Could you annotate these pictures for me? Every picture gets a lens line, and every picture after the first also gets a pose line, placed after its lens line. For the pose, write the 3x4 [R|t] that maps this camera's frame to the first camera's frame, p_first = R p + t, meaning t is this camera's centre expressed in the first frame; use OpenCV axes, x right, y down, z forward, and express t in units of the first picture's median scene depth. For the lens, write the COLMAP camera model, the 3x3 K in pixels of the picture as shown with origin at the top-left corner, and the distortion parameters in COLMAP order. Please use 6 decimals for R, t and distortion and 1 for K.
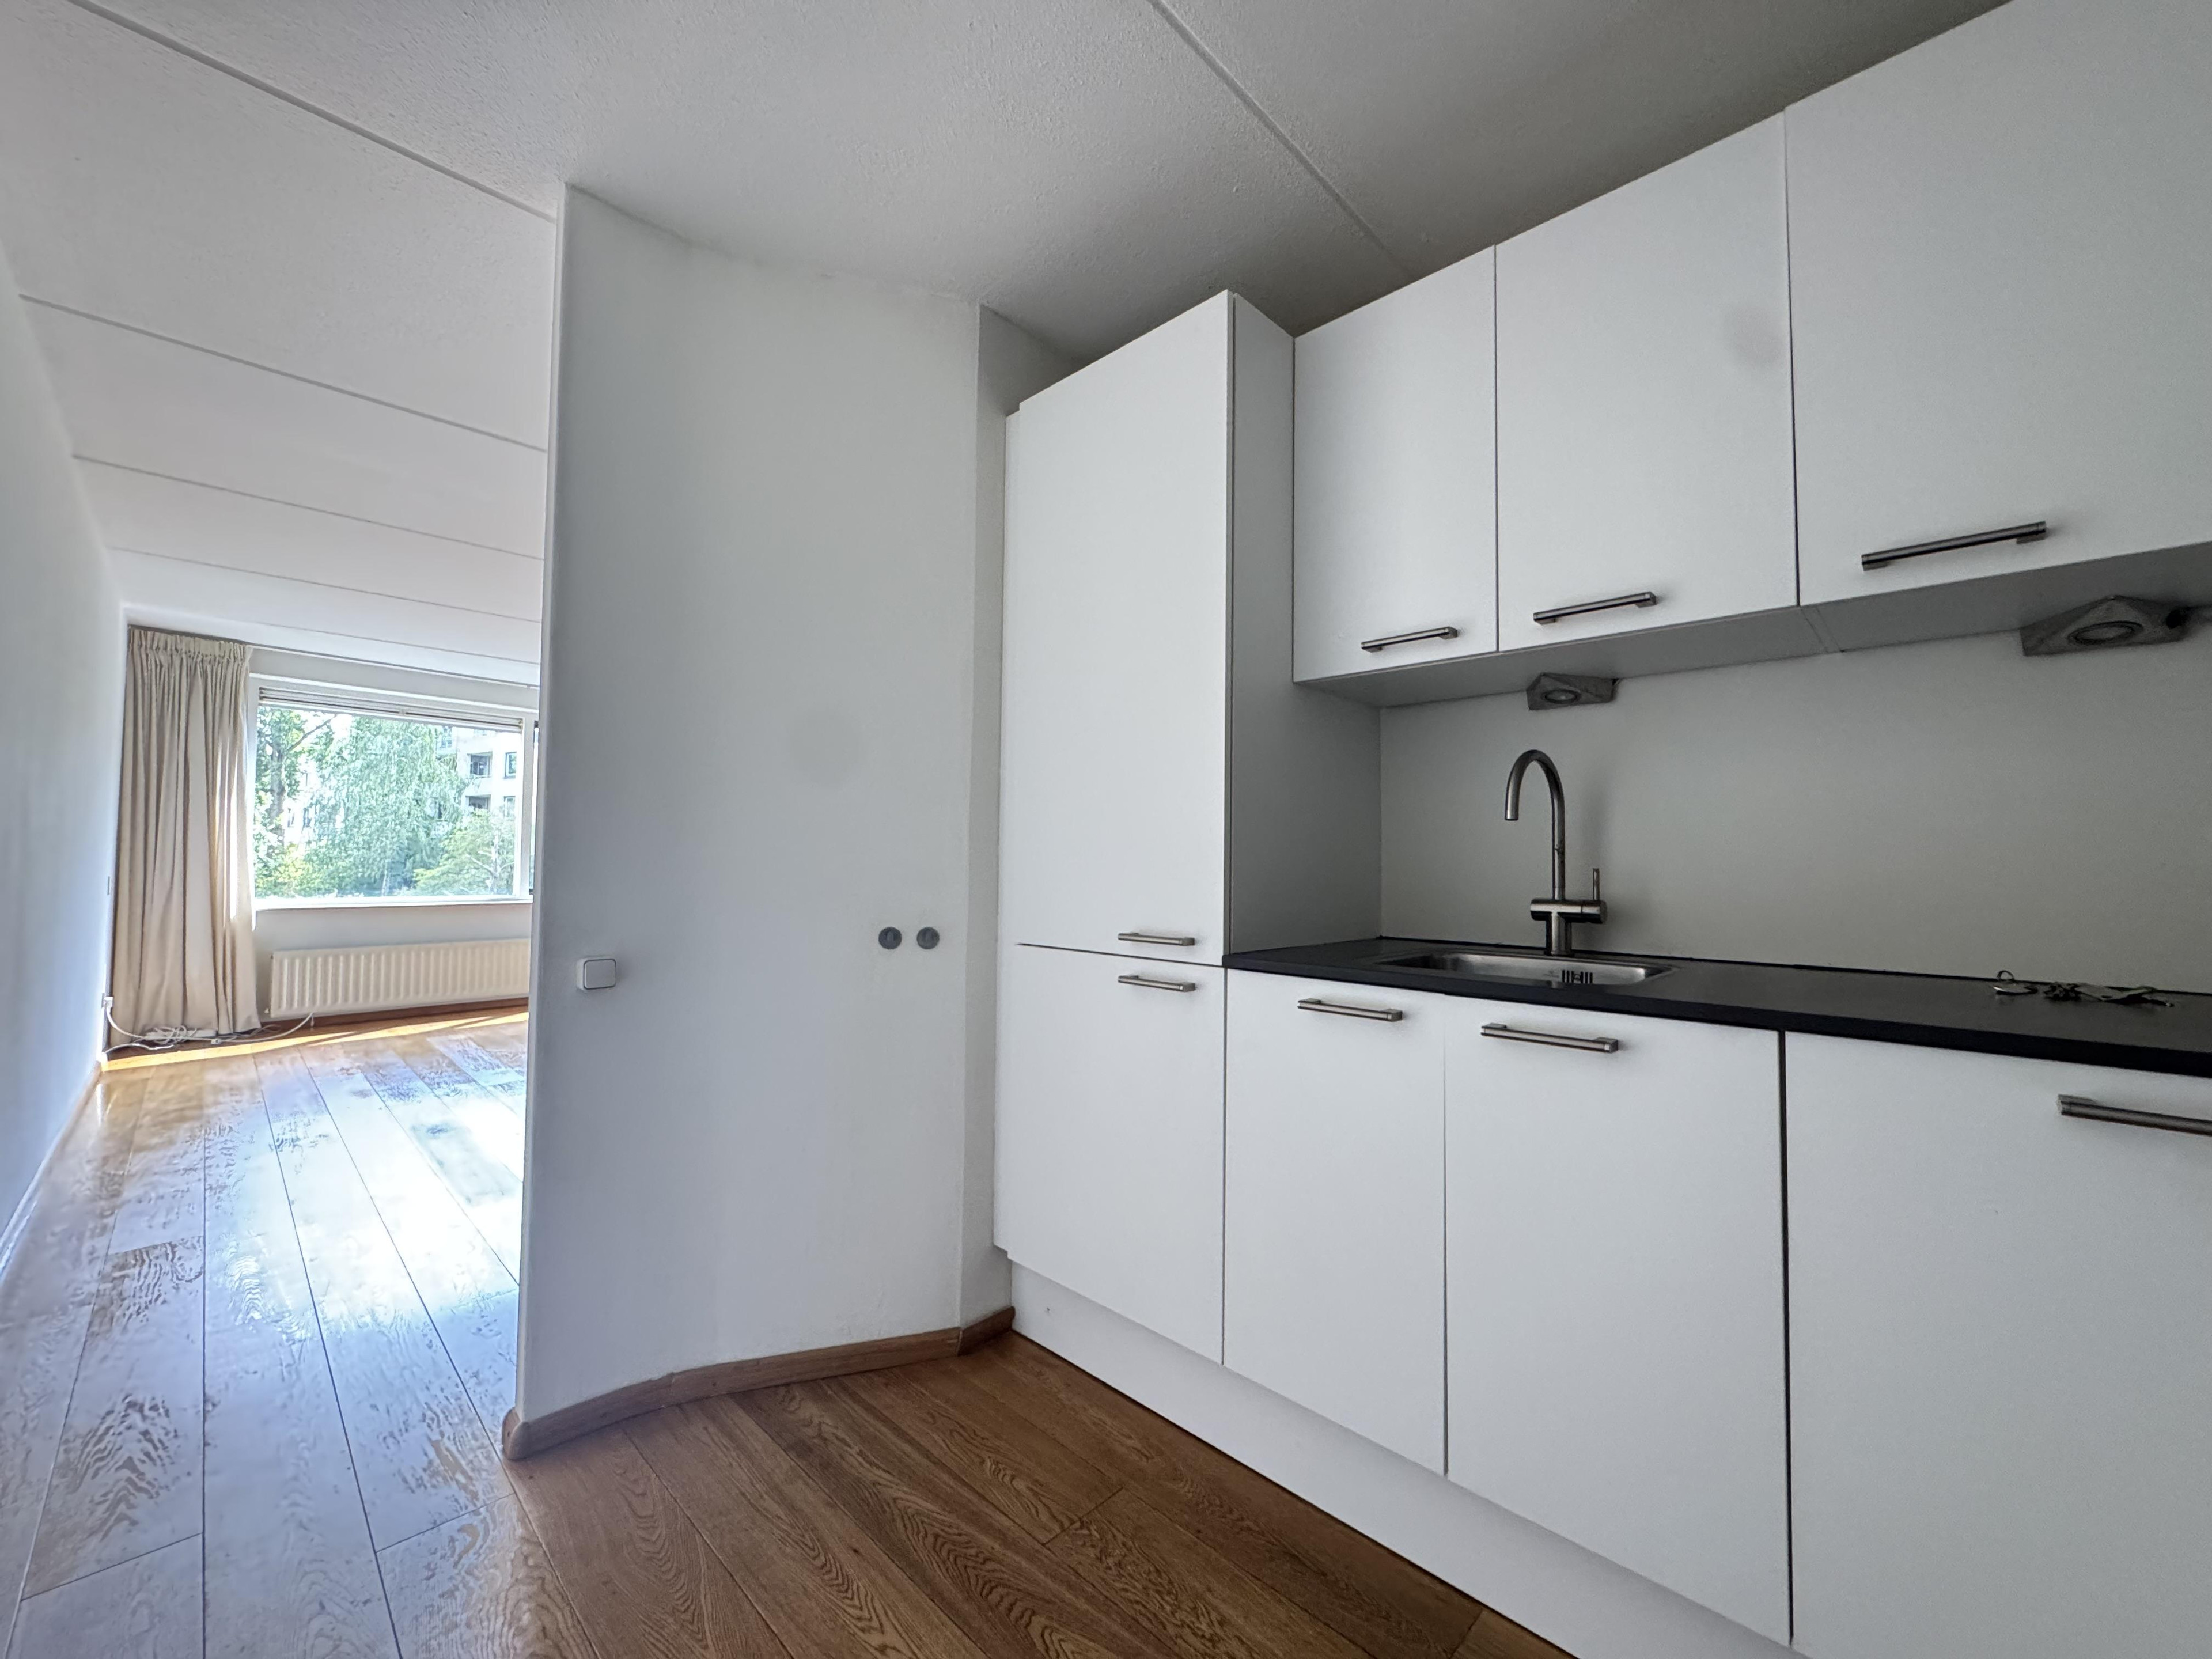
lens RADIAL K [[879.1, 0, 1107.7], [0, 879.1, 833.0], [0, 0, 1]] dist [-0.004518, 0.000106]
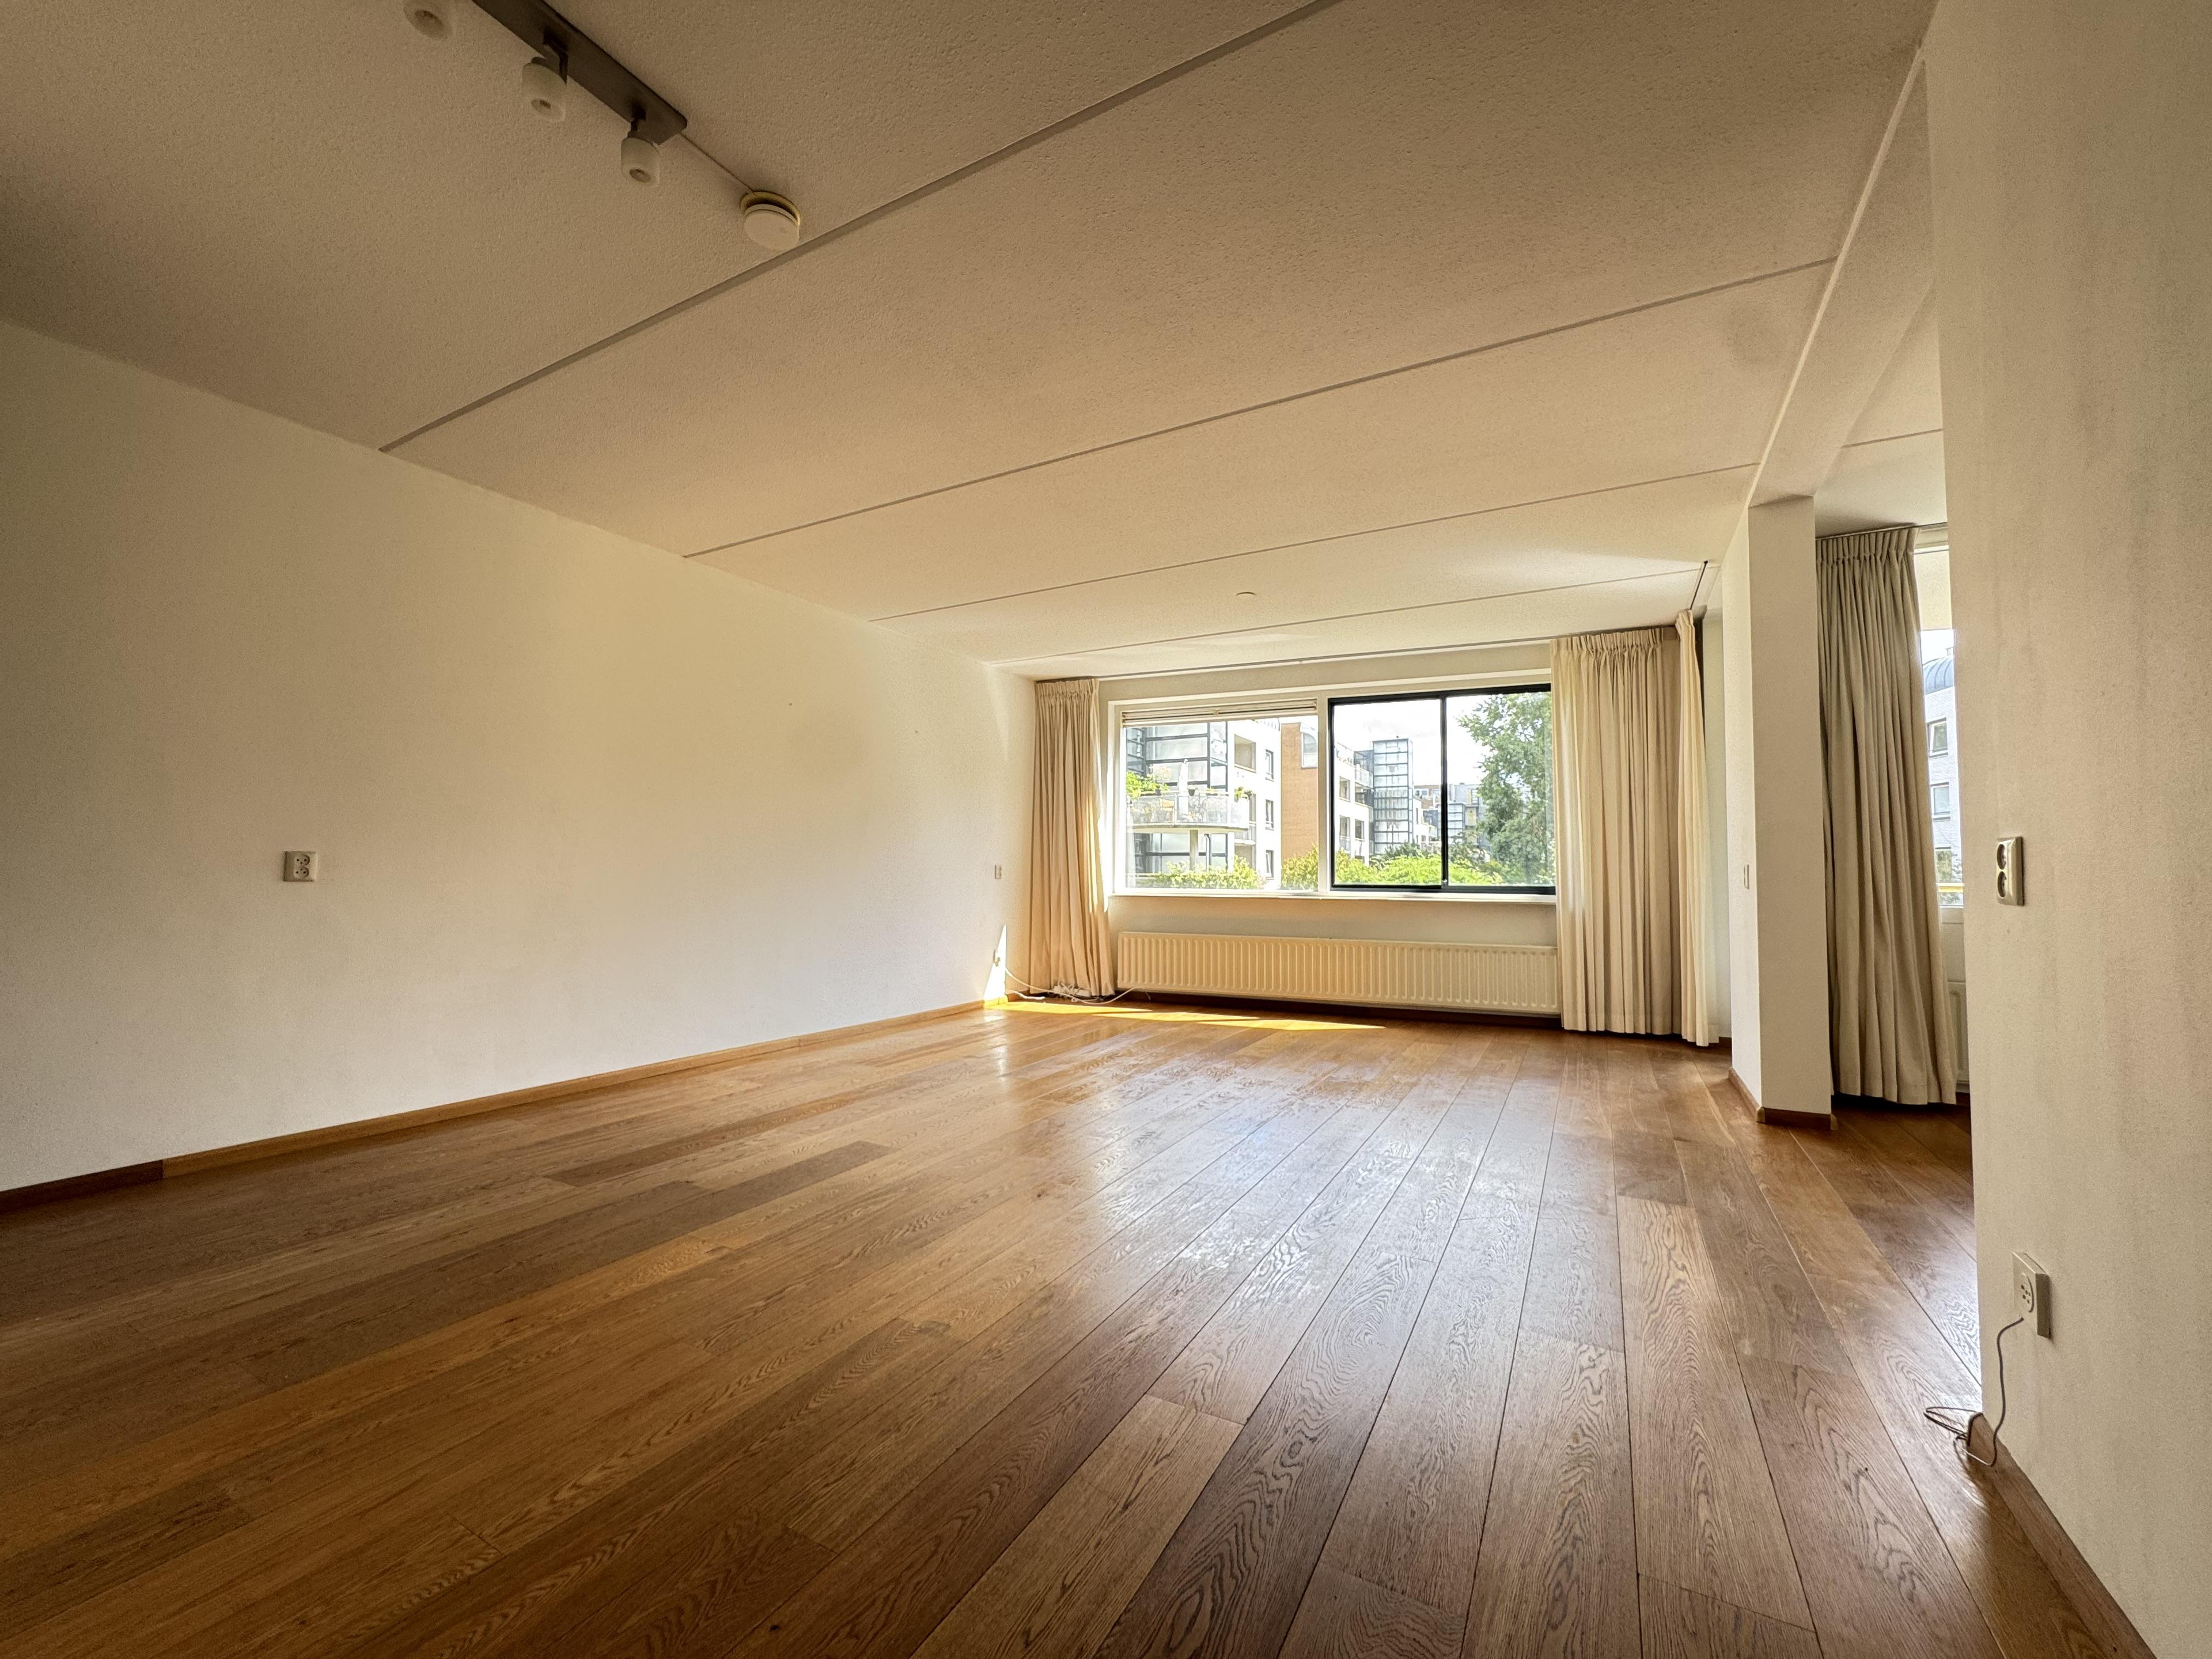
lens RADIAL K [[879.1, 0, 1107.8], [0, 879.1, 831.4], [0, 0, 1]] dist [-0.004518, 0.000106]
pose [[0.269596, -0.054490, -0.961431, 0.190511], [0.030297, 0.998383, -0.048089, 0.058052], [0.962497, -0.016164, 0.270811, 0.679706]]
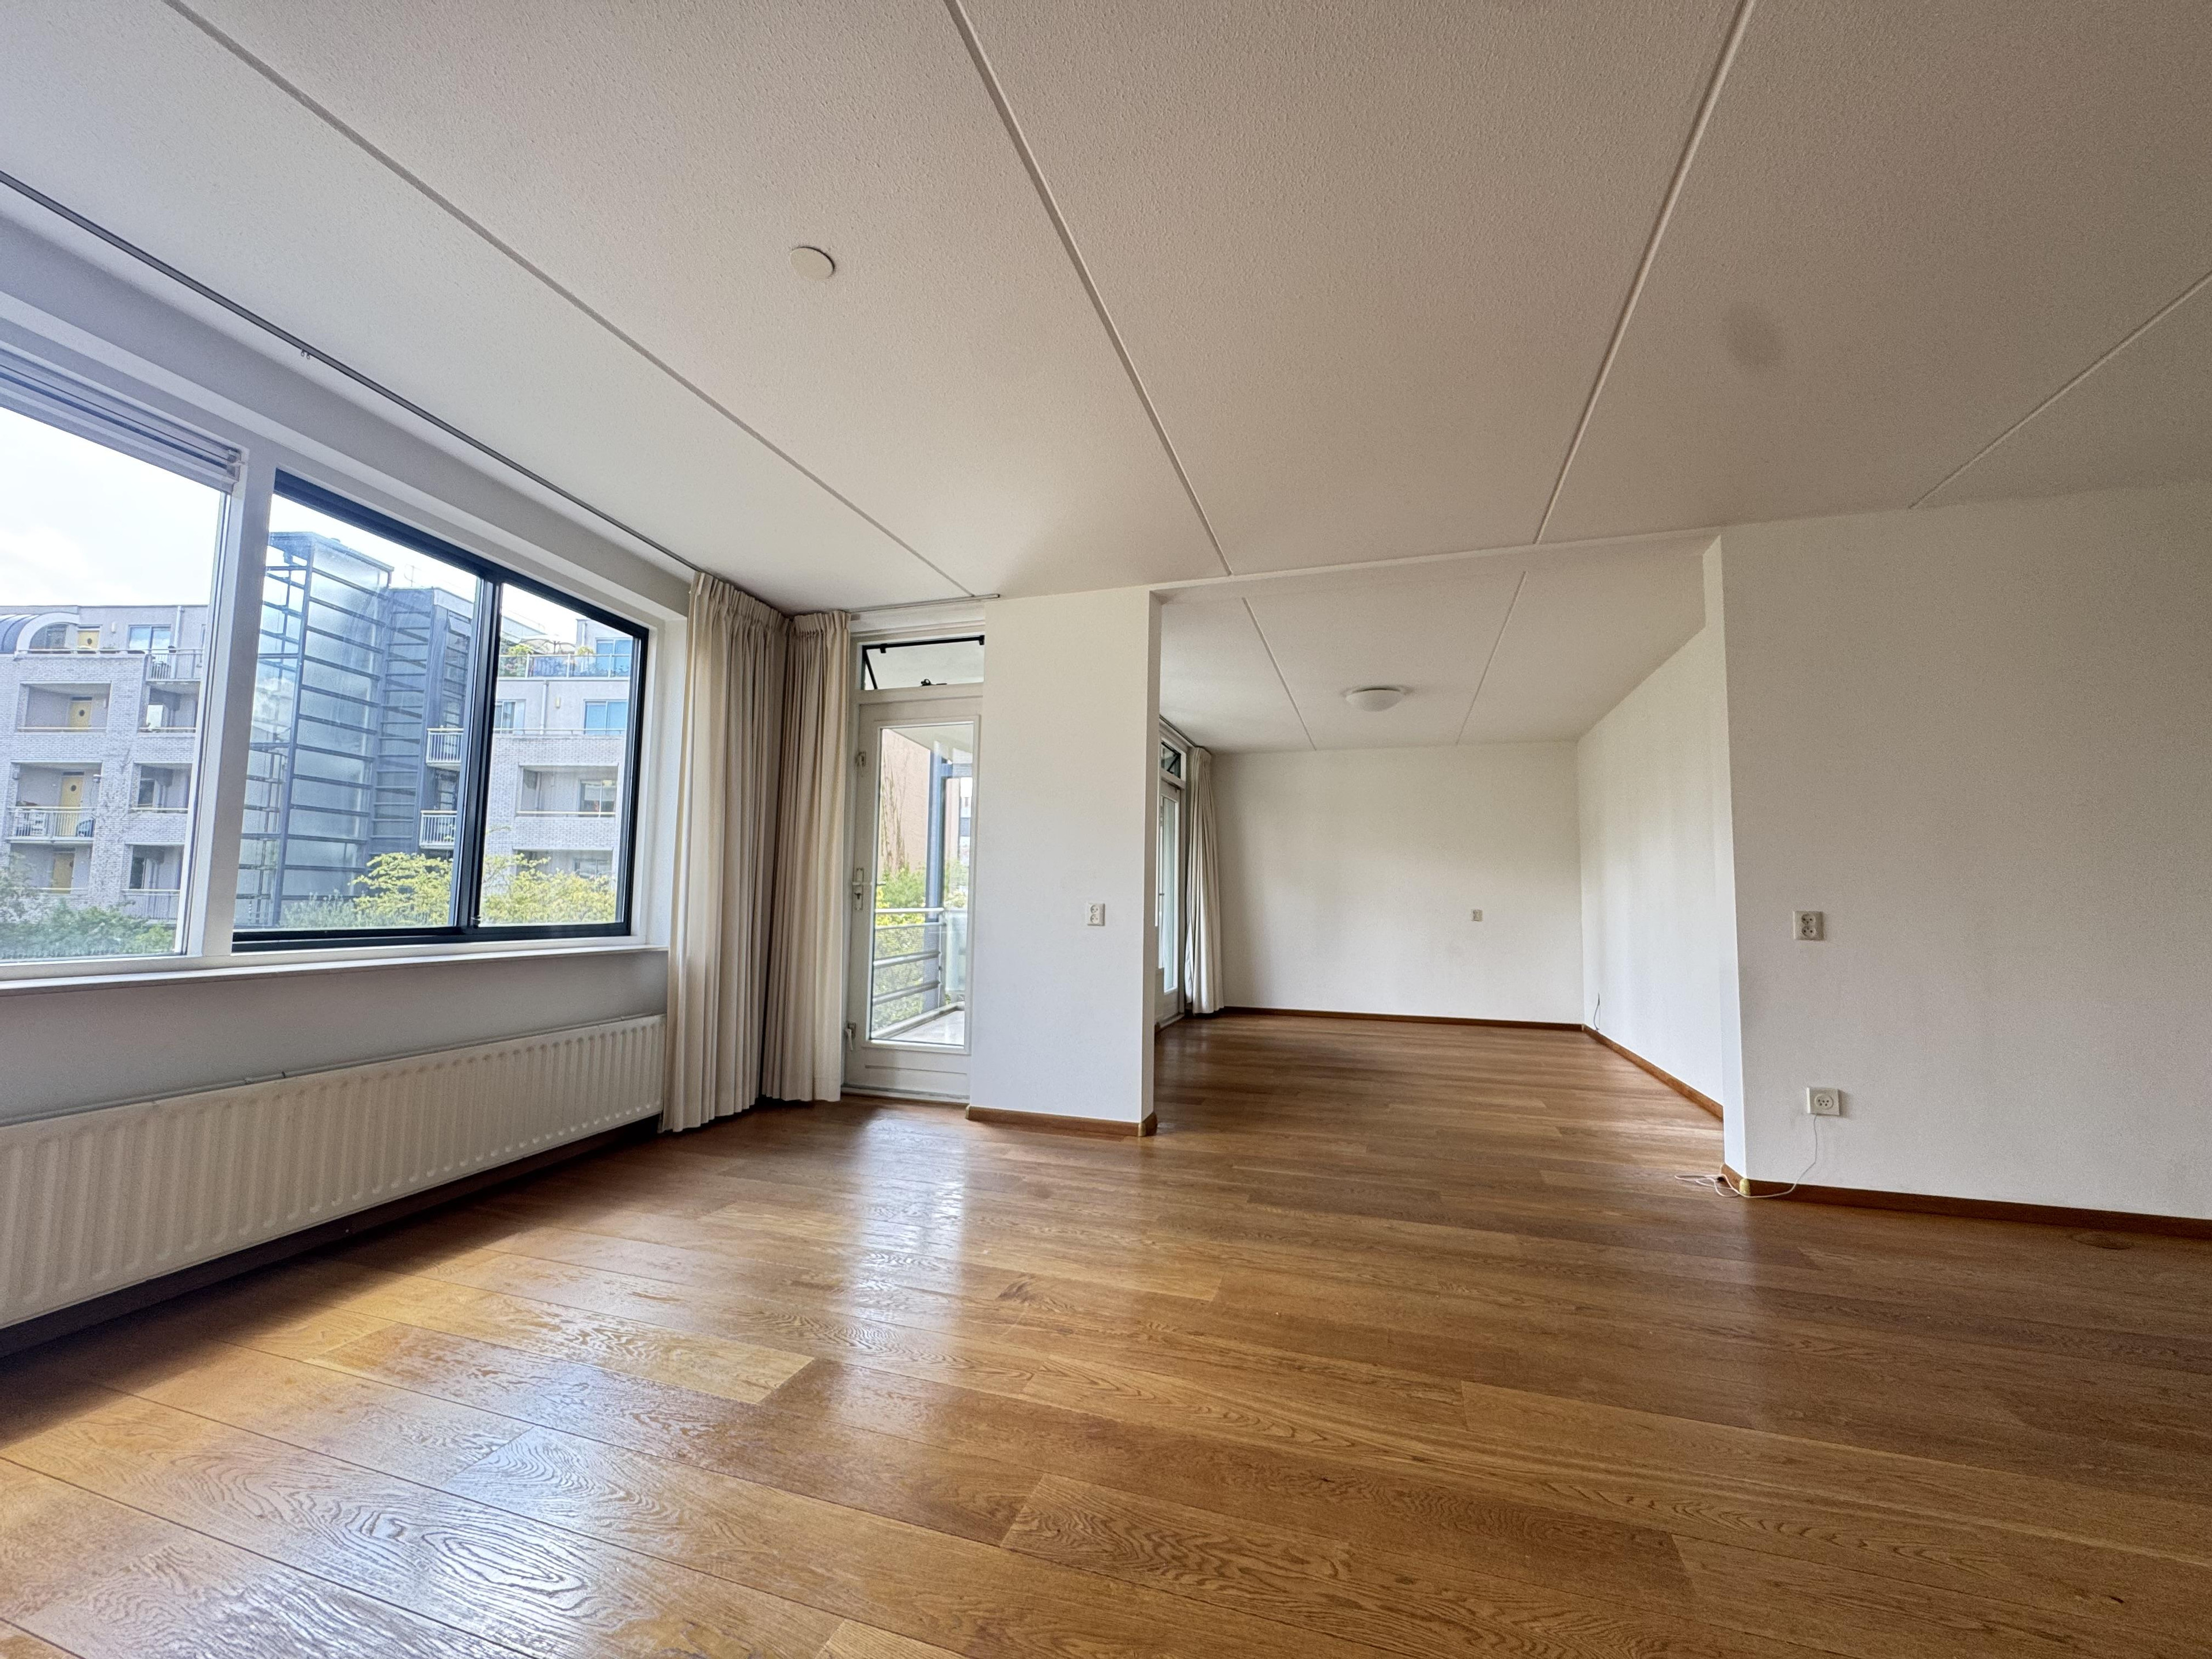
lens RADIAL K [[879.1, 0, 1108.4], [0, 879.1, 830.7], [0, 0, 1]] dist [-0.004518, 0.000106]
pose [[0.897578, 0.039479, 0.439085, -0.634142], [-0.022204, 0.998767, -0.044412, 0.038573], [-0.440297, 0.030114, 0.897347, 0.673732]]
